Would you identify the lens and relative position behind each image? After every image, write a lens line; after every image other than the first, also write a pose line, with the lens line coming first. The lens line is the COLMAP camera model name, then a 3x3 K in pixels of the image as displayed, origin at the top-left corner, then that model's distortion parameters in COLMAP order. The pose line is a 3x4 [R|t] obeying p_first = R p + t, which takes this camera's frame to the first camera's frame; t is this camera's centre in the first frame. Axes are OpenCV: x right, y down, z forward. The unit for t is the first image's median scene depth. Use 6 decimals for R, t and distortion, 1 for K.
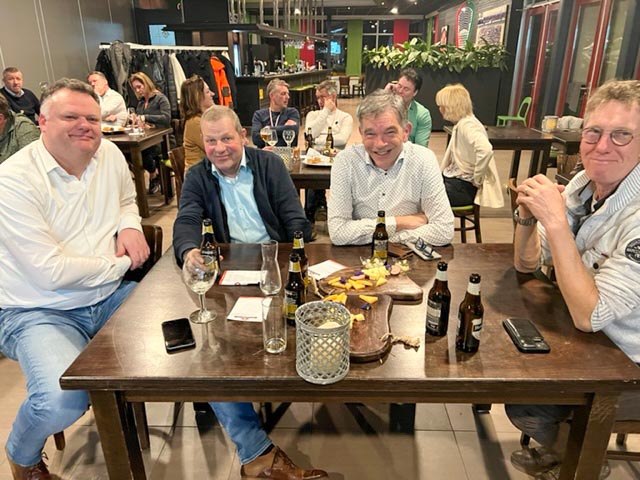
lens RADIAL K [[485.6, 0, 321.6], [0, 485.6, 241.1], [0, 0, 1]] dist [0.032903, -0.018487]
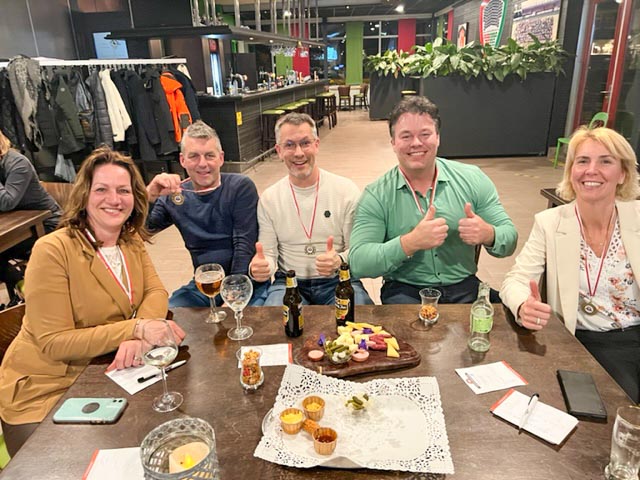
lens RADIAL K [[485.6, 0, 318.4], [0, 485.6, 240.1], [0, 0, 1]] dist [0.032903, -0.018487]
pose [[0.999478, -0.031020, -0.009046, -0.000073], [0.030906, 0.999444, -0.012506, -0.078321], [0.009429, 0.012220, 0.999881, 0.194496]]
